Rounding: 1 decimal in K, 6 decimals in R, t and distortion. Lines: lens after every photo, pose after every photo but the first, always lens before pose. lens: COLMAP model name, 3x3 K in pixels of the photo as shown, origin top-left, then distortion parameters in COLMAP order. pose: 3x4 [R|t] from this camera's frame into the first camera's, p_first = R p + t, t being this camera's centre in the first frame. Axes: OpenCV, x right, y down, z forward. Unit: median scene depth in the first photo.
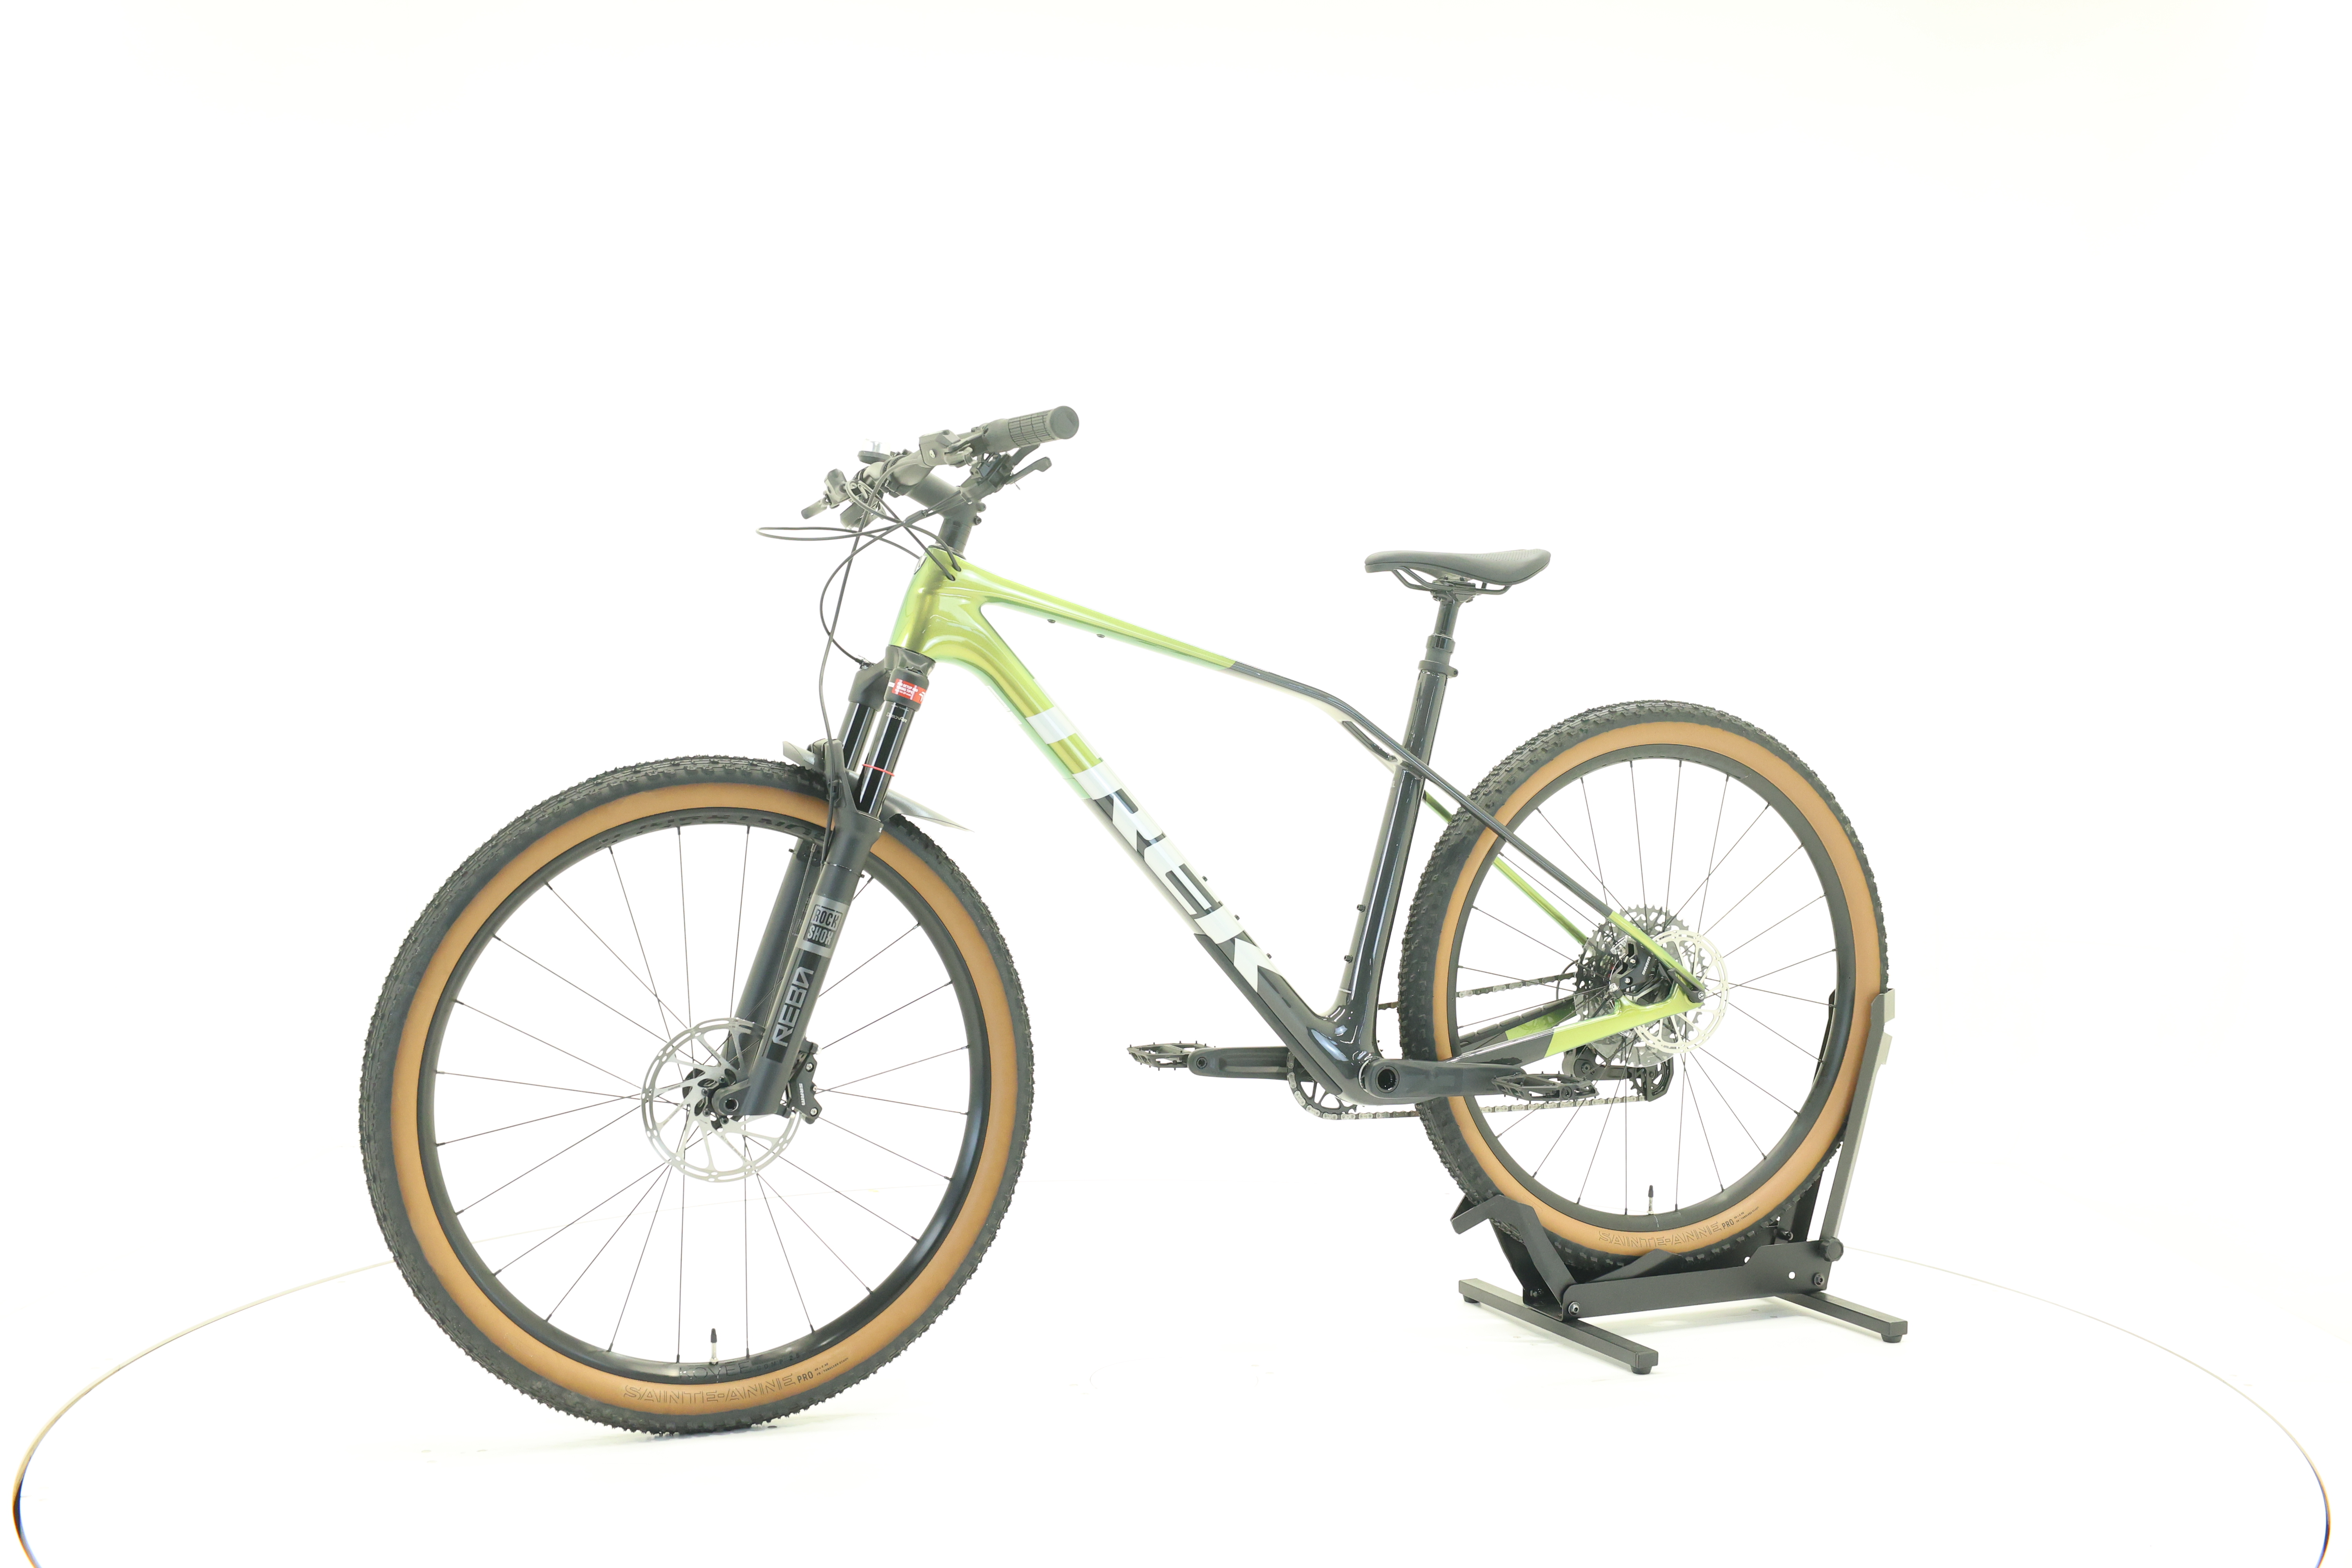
lens RADIAL K [[2505.3, 0, 1184.2], [0, 2505.3, 786.4], [0, 0, 1]] dist [-0.002011, 0.000000]
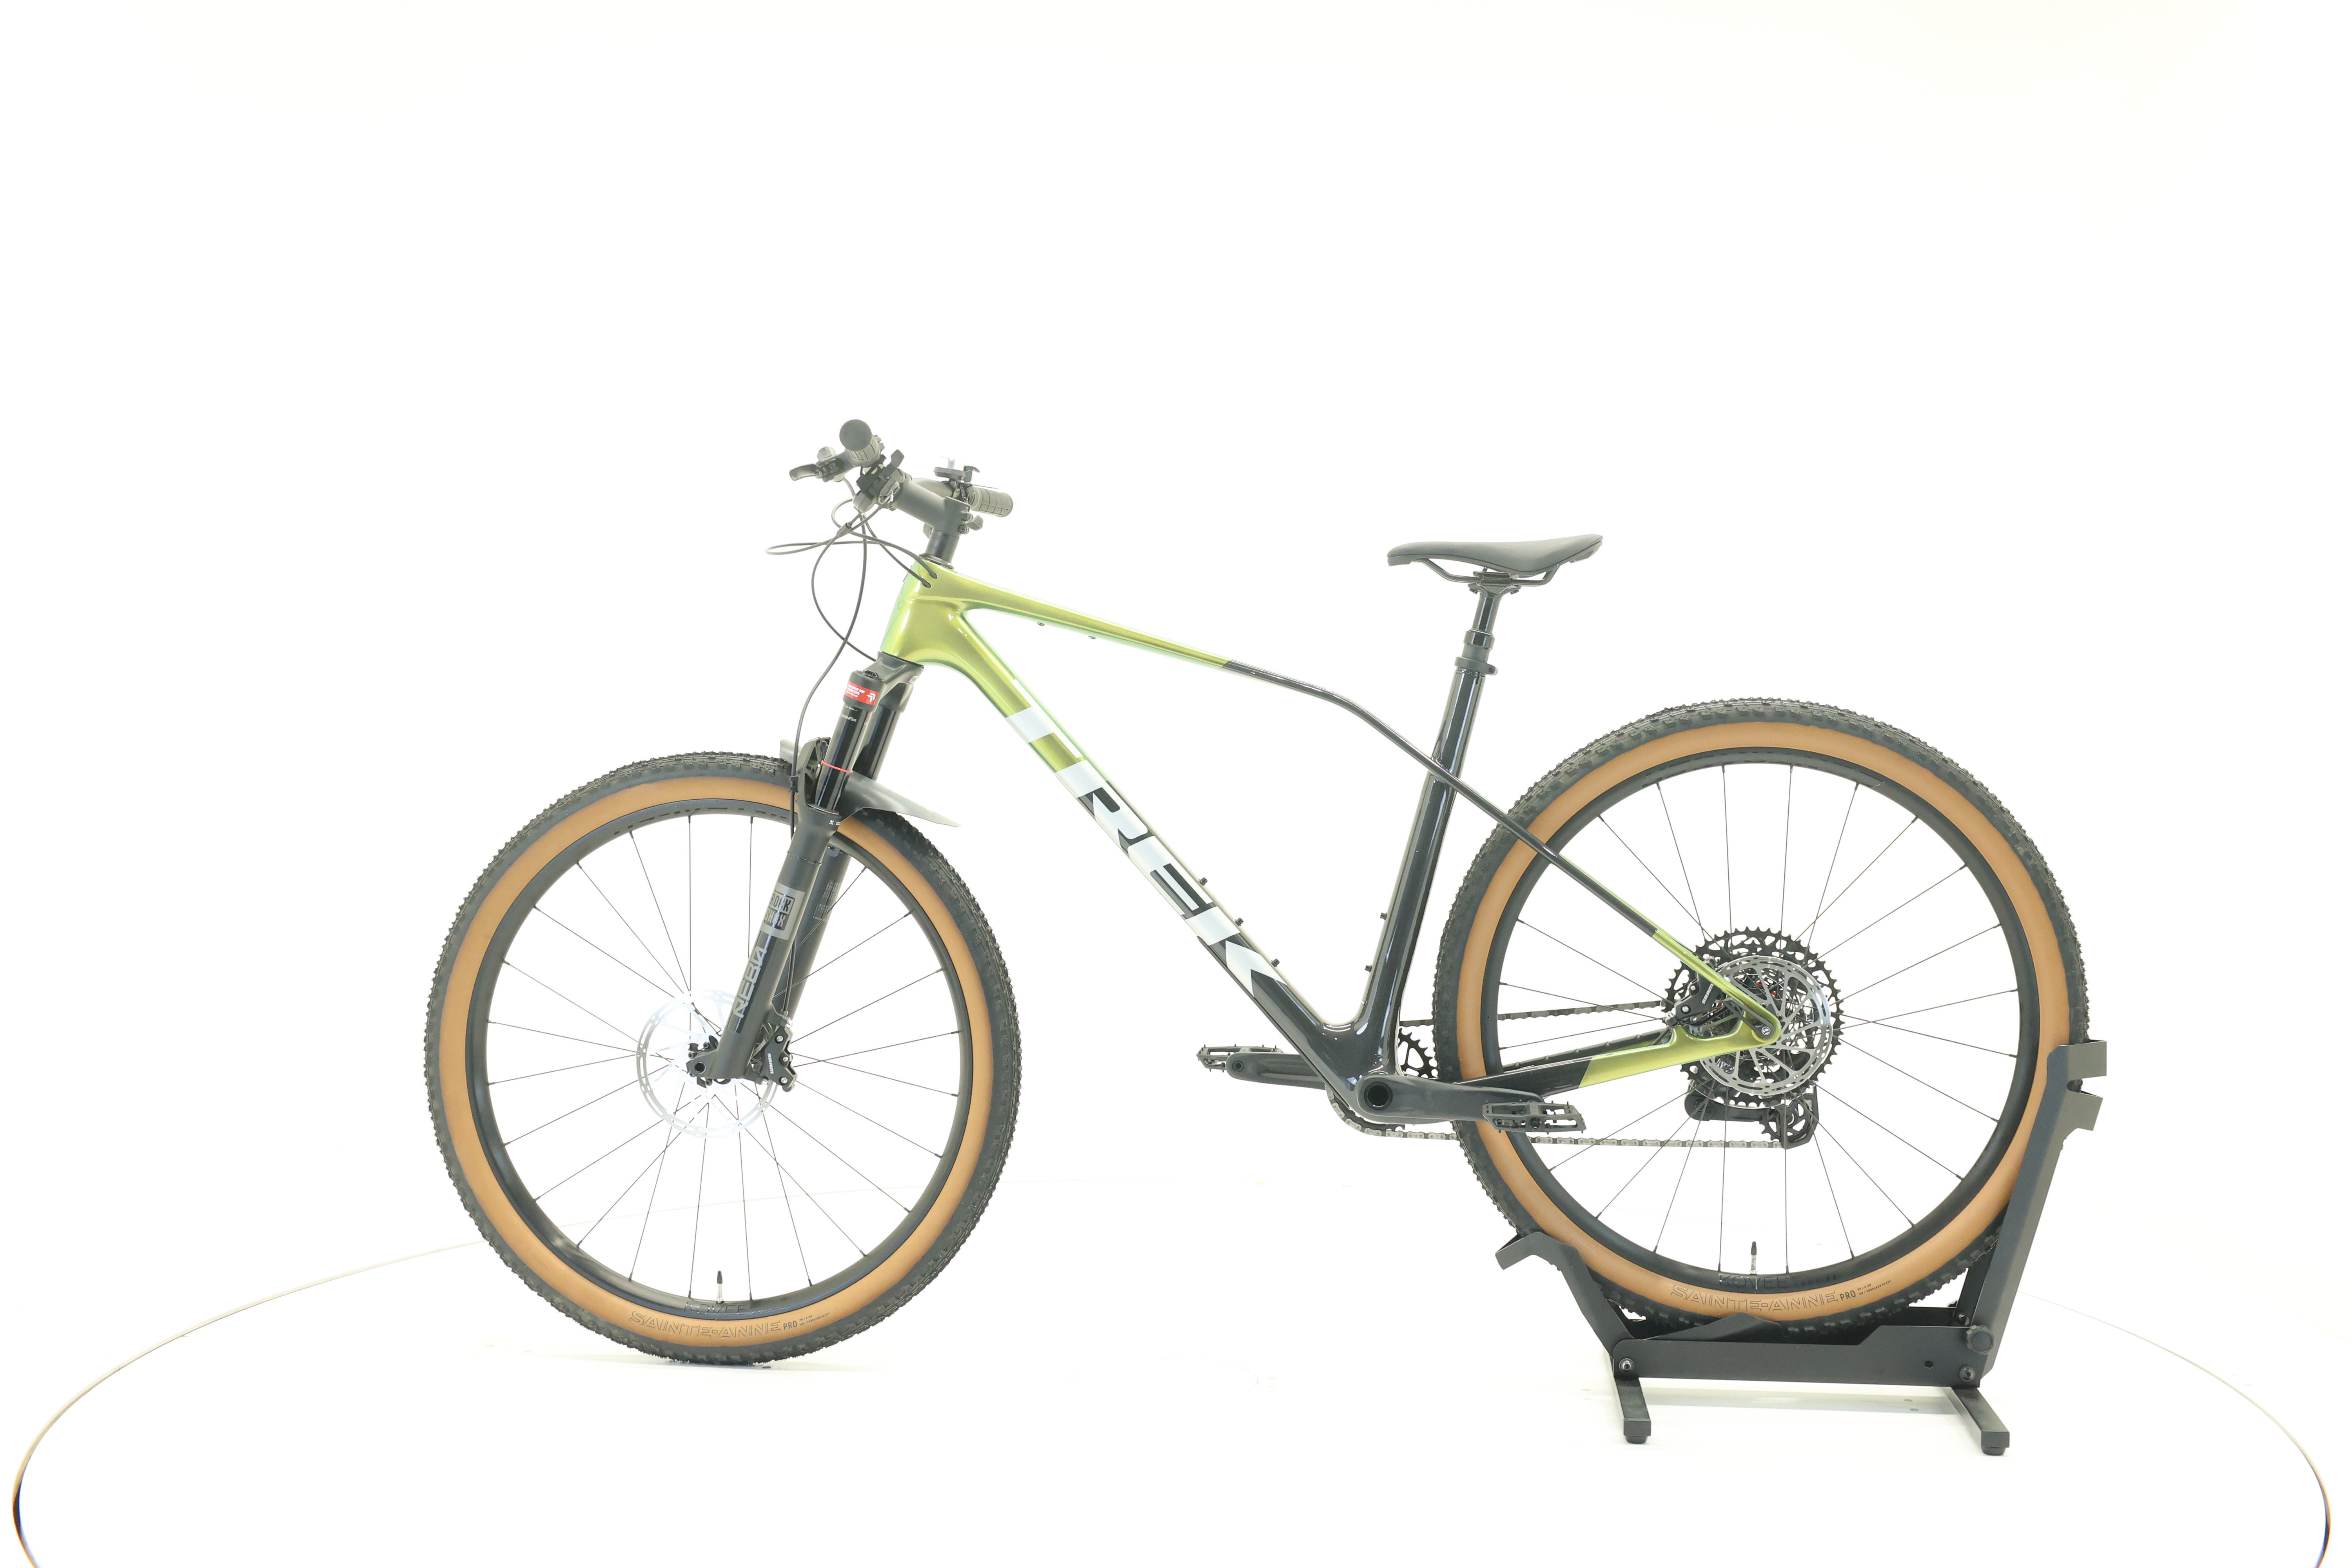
lens RADIAL K [[2505.3, 0, 1179.7], [0, 2505.3, 770.7], [0, 0, 1]] dist [-0.002011, 0.000000]
pose [[0.862734, 0.010286, -0.505553, 0.482023], [-0.014156, 0.999893, -0.003813, -0.002344], [0.505460, 0.010446, 0.862787, 0.130854]]
